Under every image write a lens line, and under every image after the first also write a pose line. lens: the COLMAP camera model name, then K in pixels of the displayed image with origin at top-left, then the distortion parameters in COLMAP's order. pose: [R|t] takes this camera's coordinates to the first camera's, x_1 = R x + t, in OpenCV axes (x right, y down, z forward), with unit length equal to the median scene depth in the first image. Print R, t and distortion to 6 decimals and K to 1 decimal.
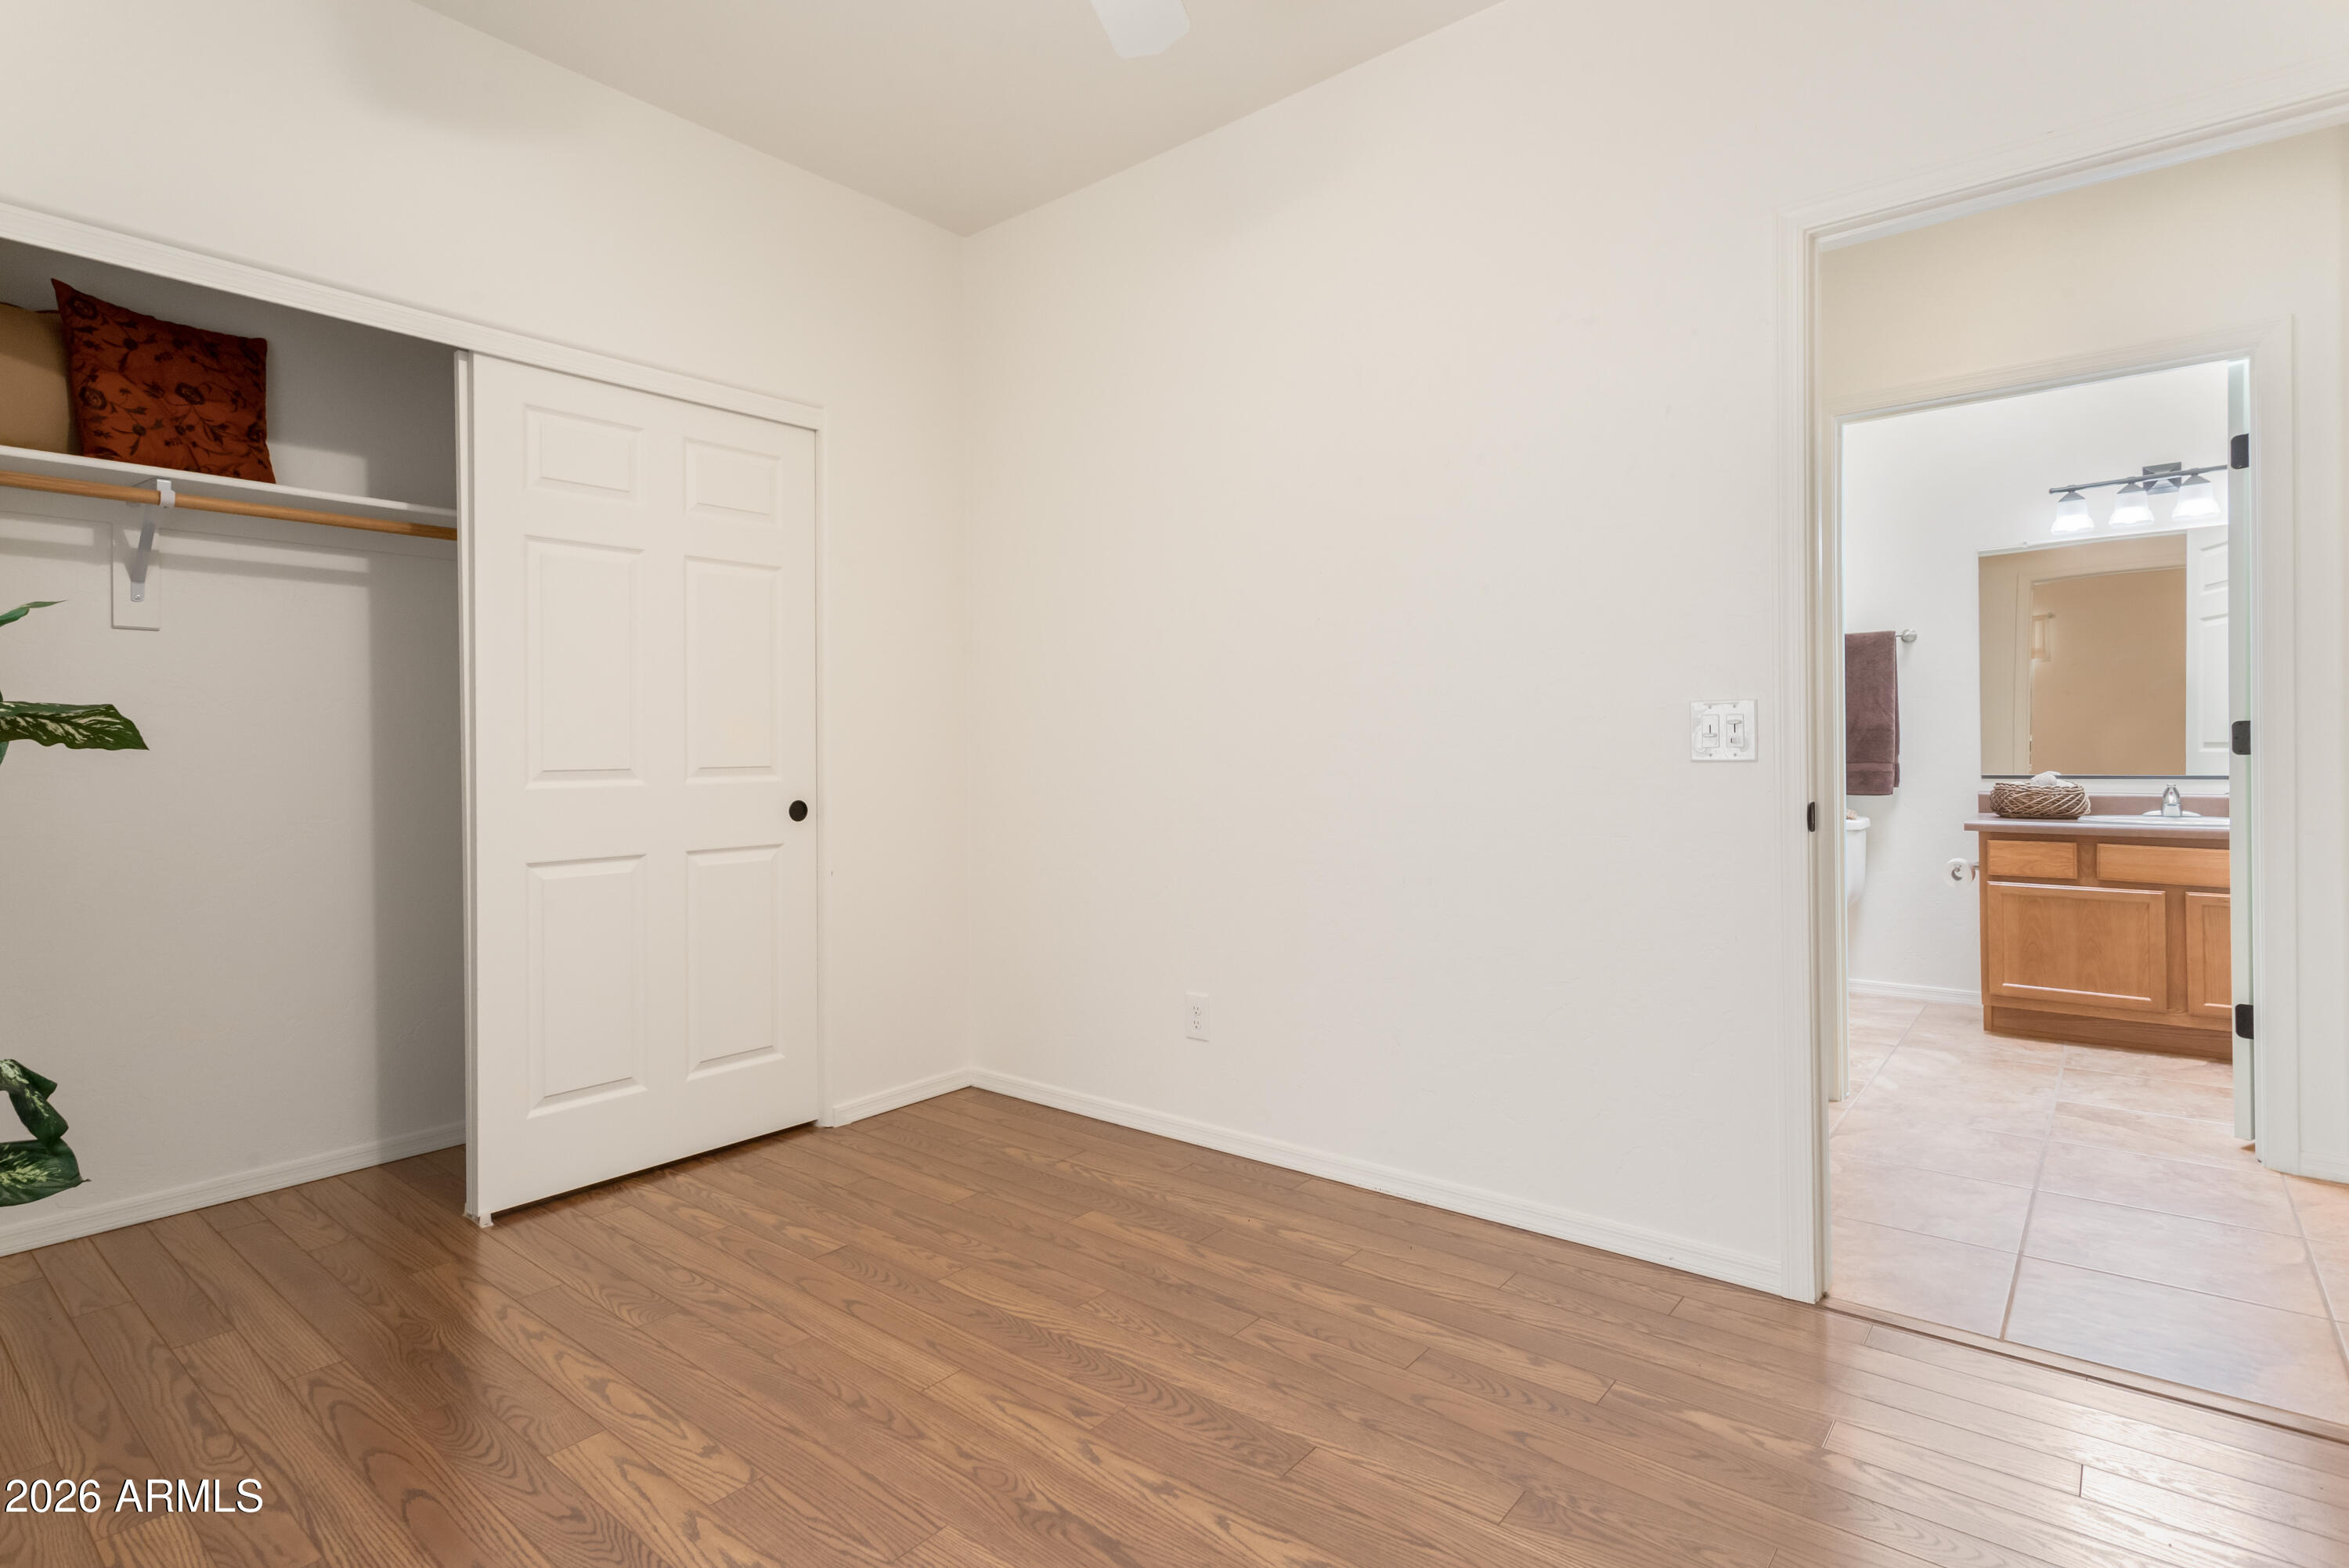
lens RADIAL K [[1154.7, 0, 1169.9], [0, 1154.7, 744.7], [0, 0, 1]] dist [0.006482, 0.002994]
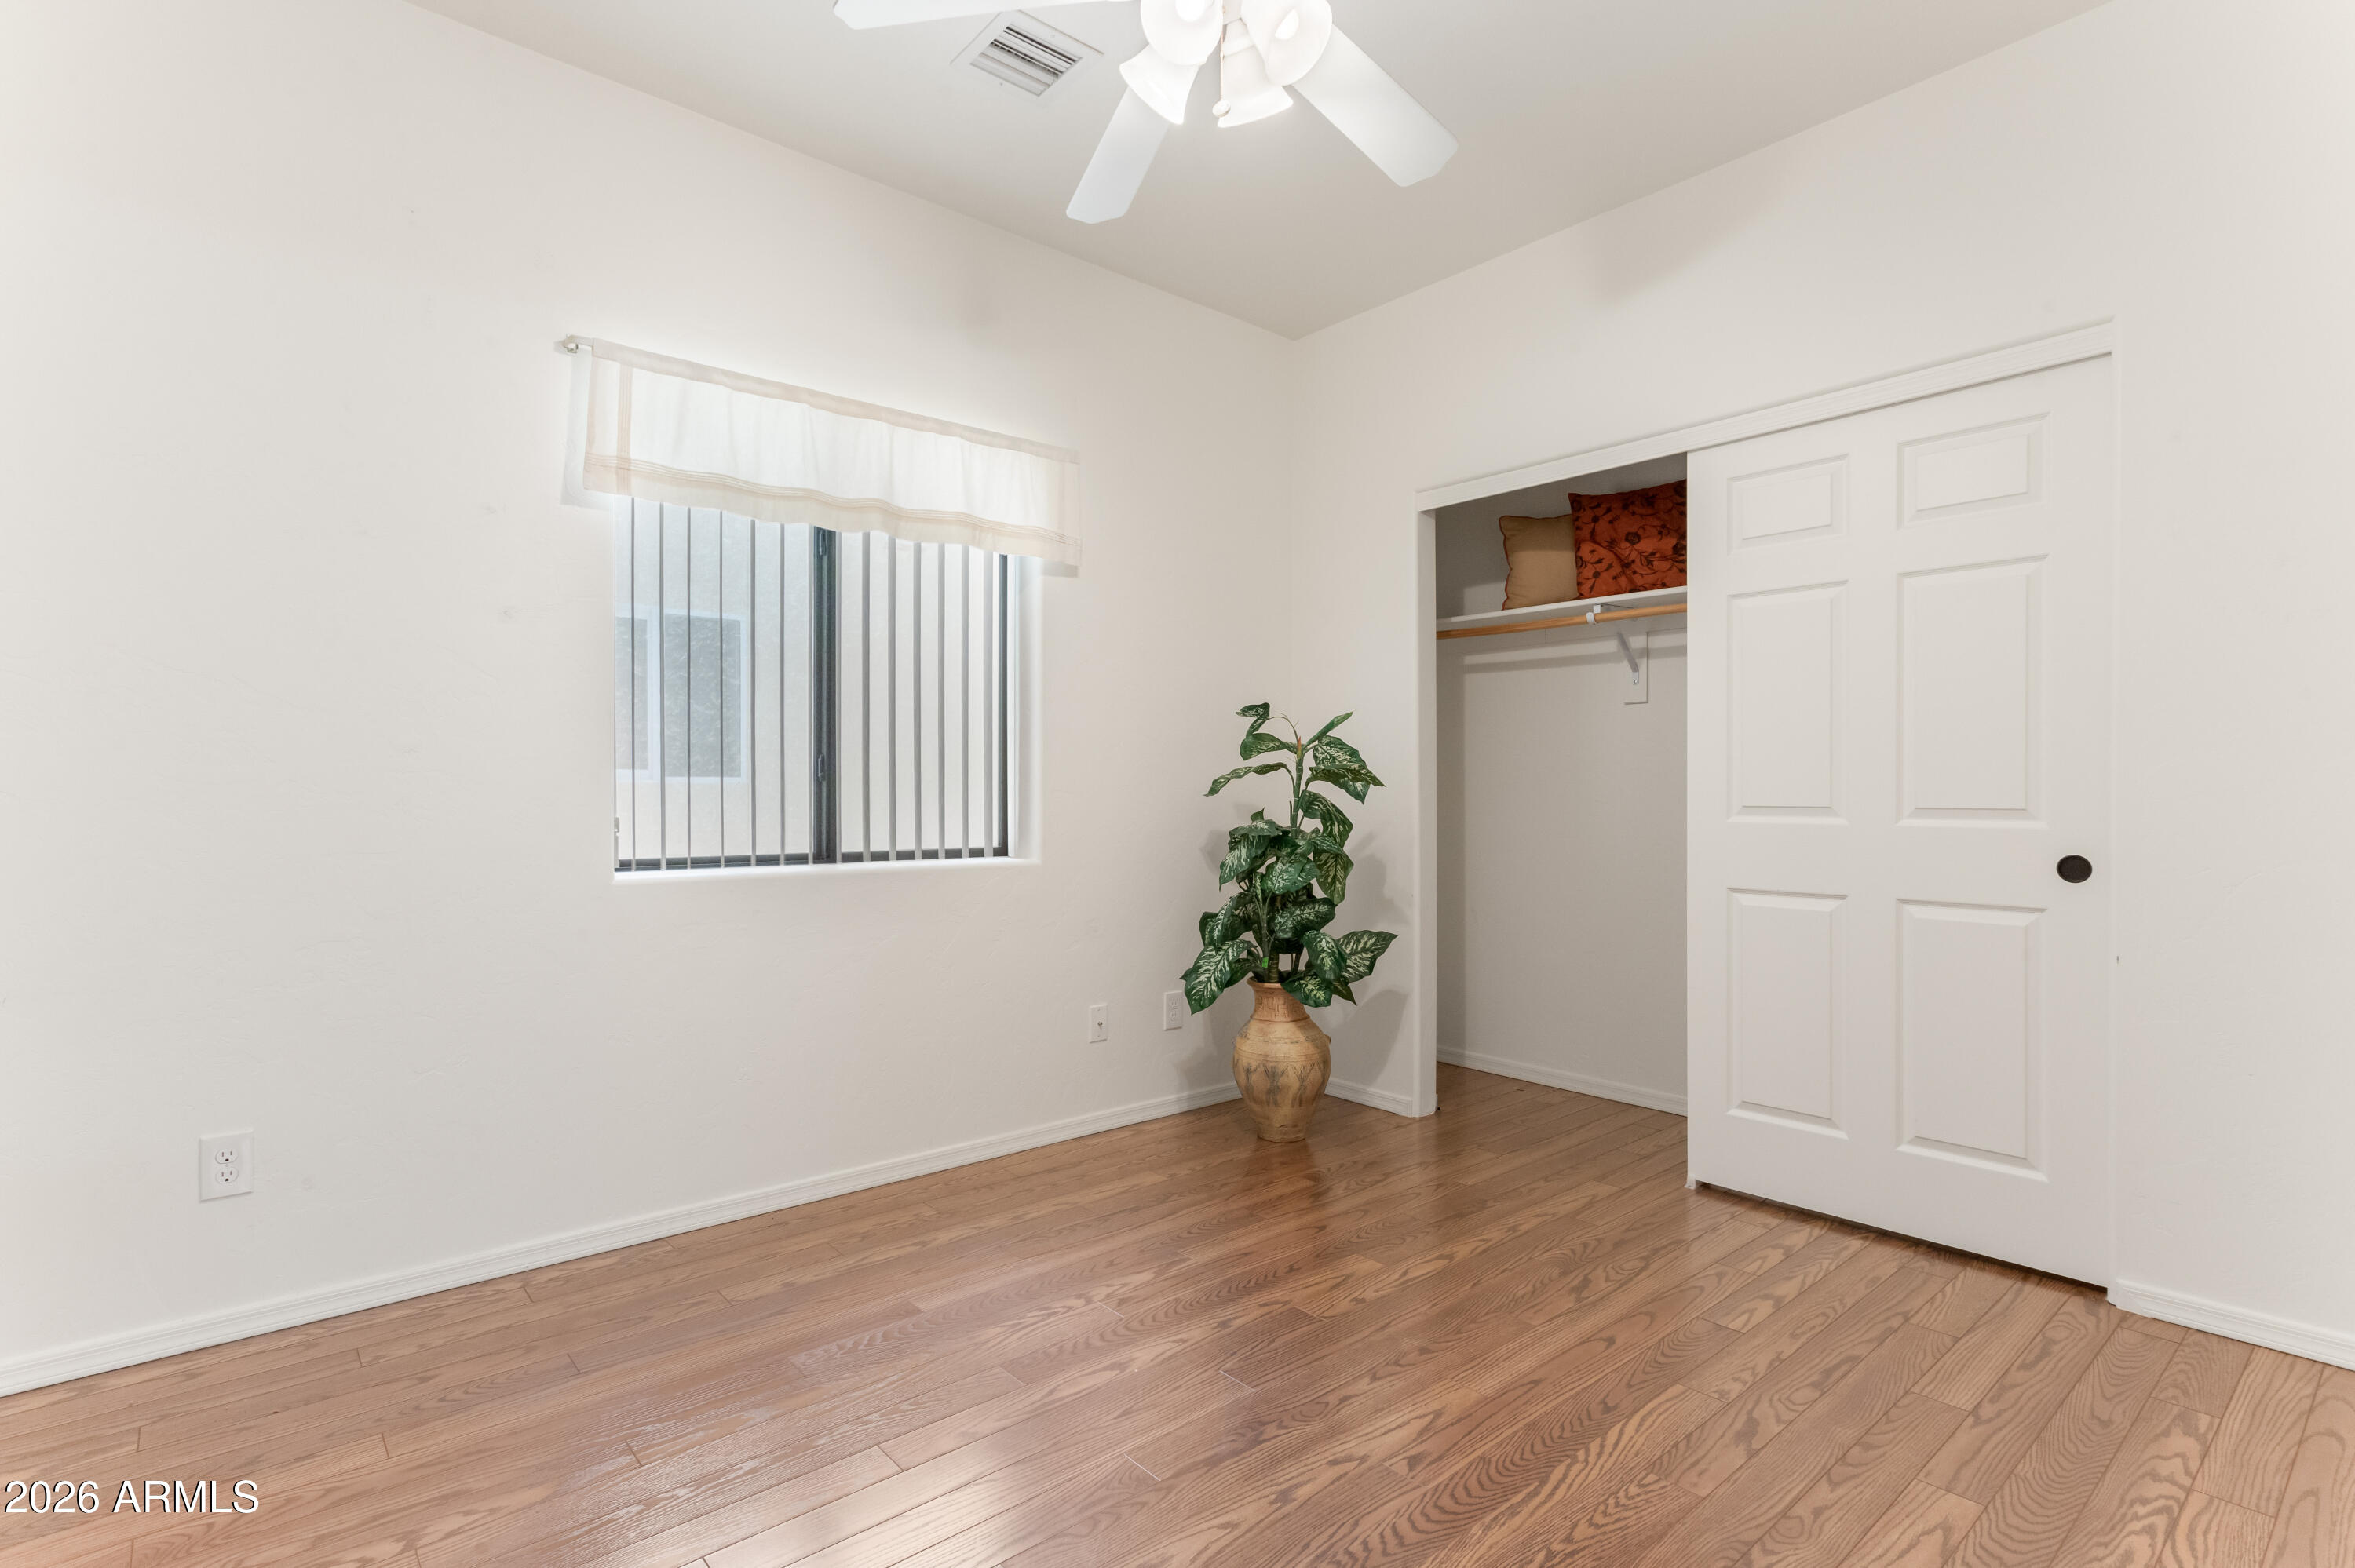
lens RADIAL K [[1157.6, 0, 1202.0], [0, 1157.6, 784.0], [0, 0, 1]] dist [0.006482, 0.002994]
pose [[-0.146832, 0.004325, -0.989152, 0.653944], [0.003719, 0.999986, 0.003821, -0.004768], [0.989154, -0.003117, -0.146846, 0.679548]]
